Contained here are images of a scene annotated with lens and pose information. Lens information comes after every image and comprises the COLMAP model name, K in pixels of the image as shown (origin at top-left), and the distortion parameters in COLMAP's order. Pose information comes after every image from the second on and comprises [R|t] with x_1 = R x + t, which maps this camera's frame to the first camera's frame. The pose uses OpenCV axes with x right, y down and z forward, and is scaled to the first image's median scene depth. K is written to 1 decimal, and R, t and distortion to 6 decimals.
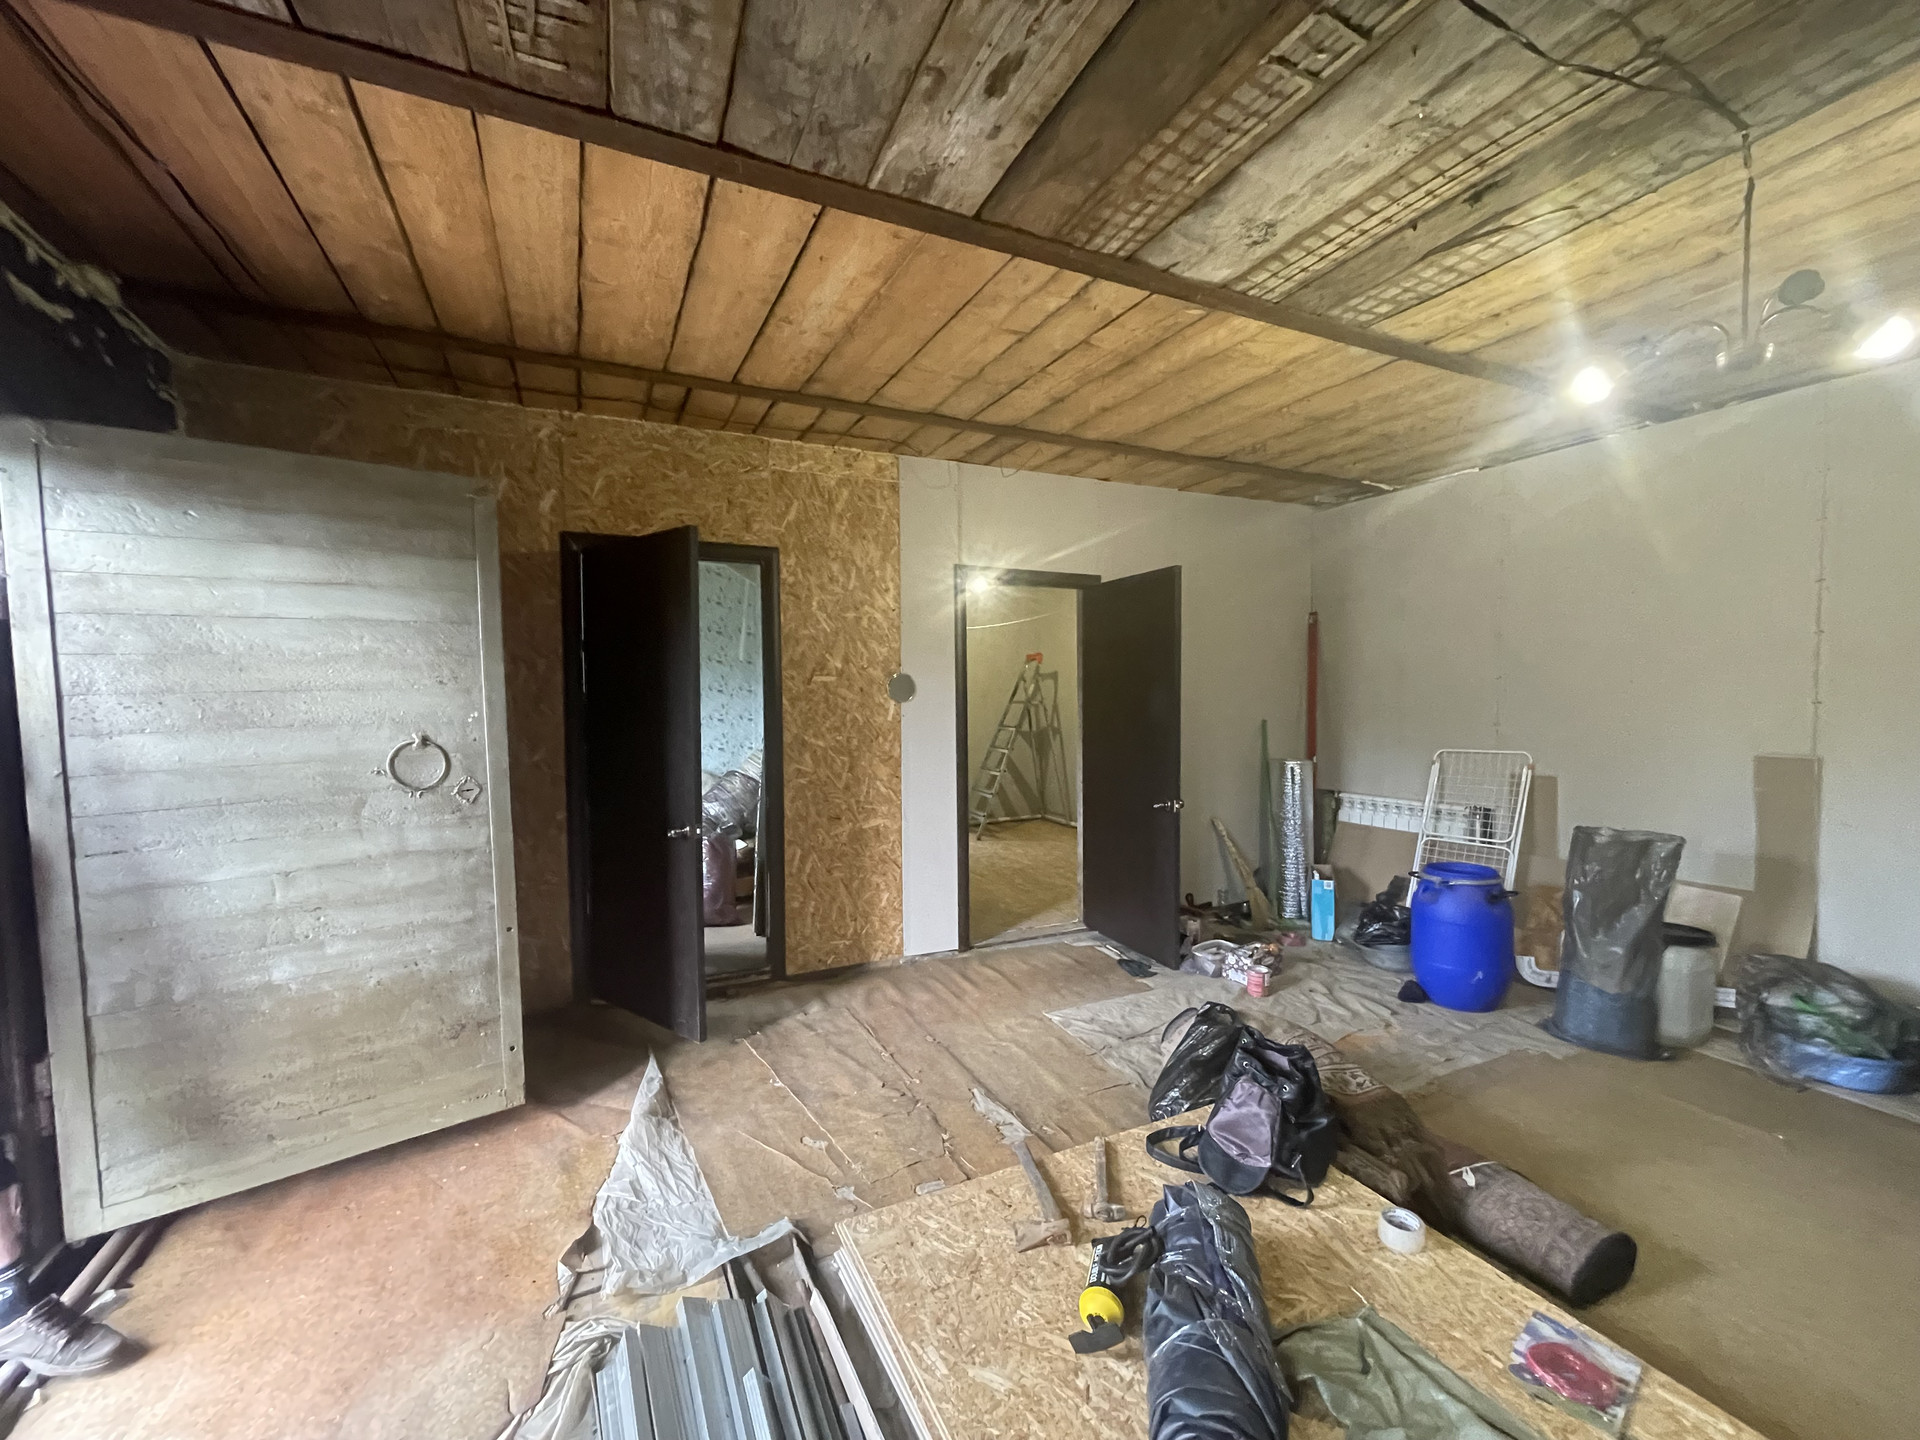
lens RADIAL K [[767.7, 0, 953.2], [0, 767.7, 732.0], [0, 0, 1]] dist [-0.006111, 0.002279]
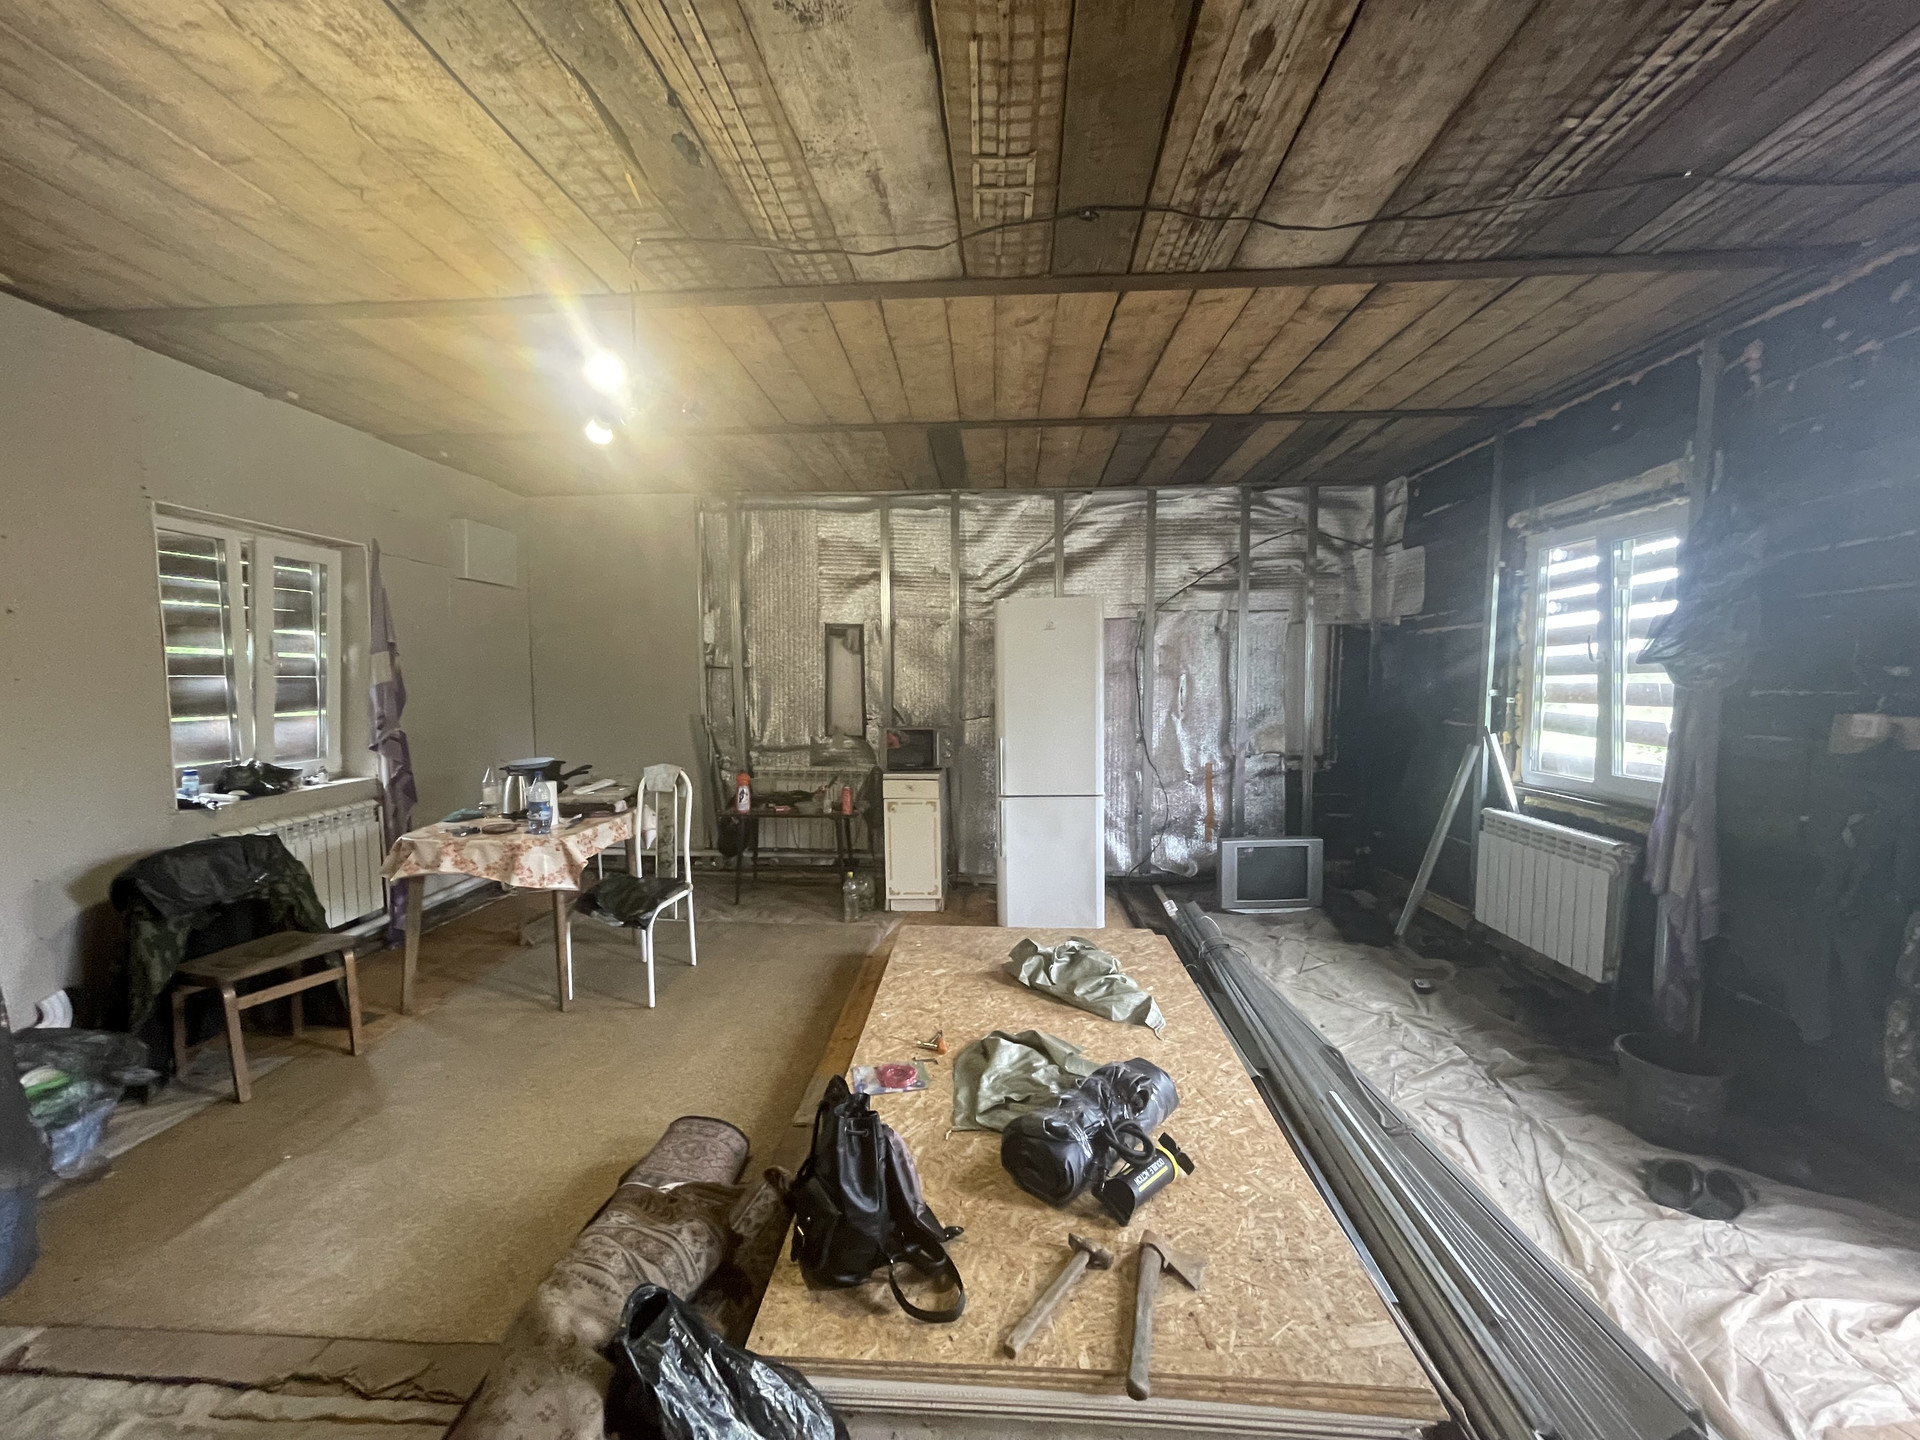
lens RADIAL K [[767.7, 0, 949.8], [0, 767.7, 736.6], [0, 0, 1]] dist [-0.006111, 0.002279]
pose [[-0.875791, -0.029994, 0.481757, -0.049356], [0.033410, 0.991907, 0.122492, -0.057556], [-0.481532, 0.123373, -0.867702, 1.185826]]
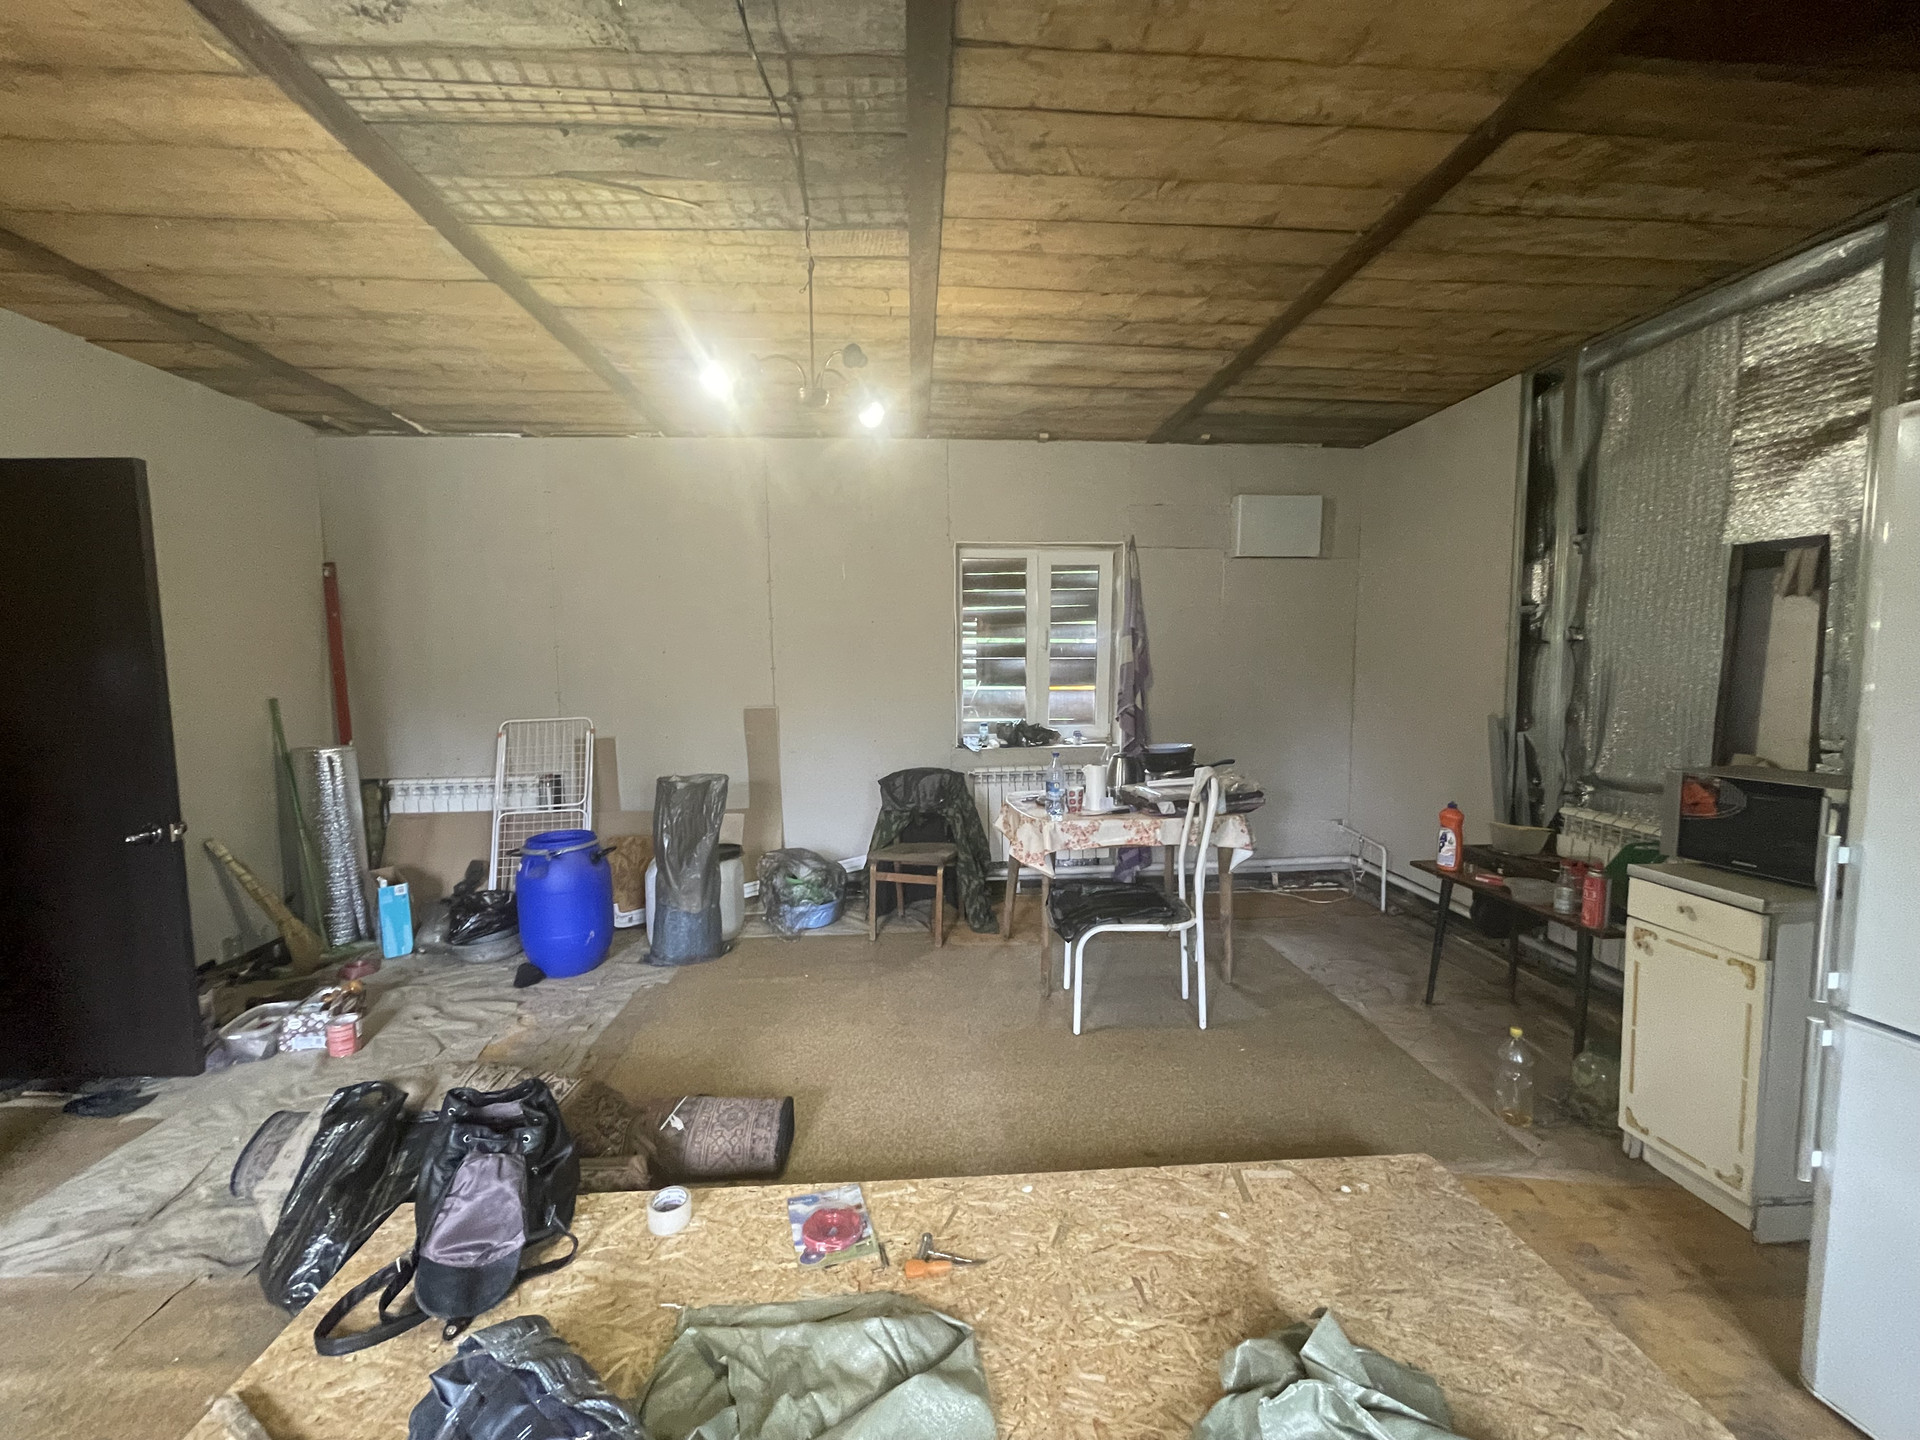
lens RADIAL K [[767.7, 0, 949.8], [0, 767.7, 731.9], [0, 0, 1]] dist [-0.006111, 0.002279]
pose [[0.374446, -0.079020, 0.923876, -0.079789], [0.050618, 0.996618, 0.064726, 0.003458], [-0.925866, 0.022529, 0.377179, 0.187583]]
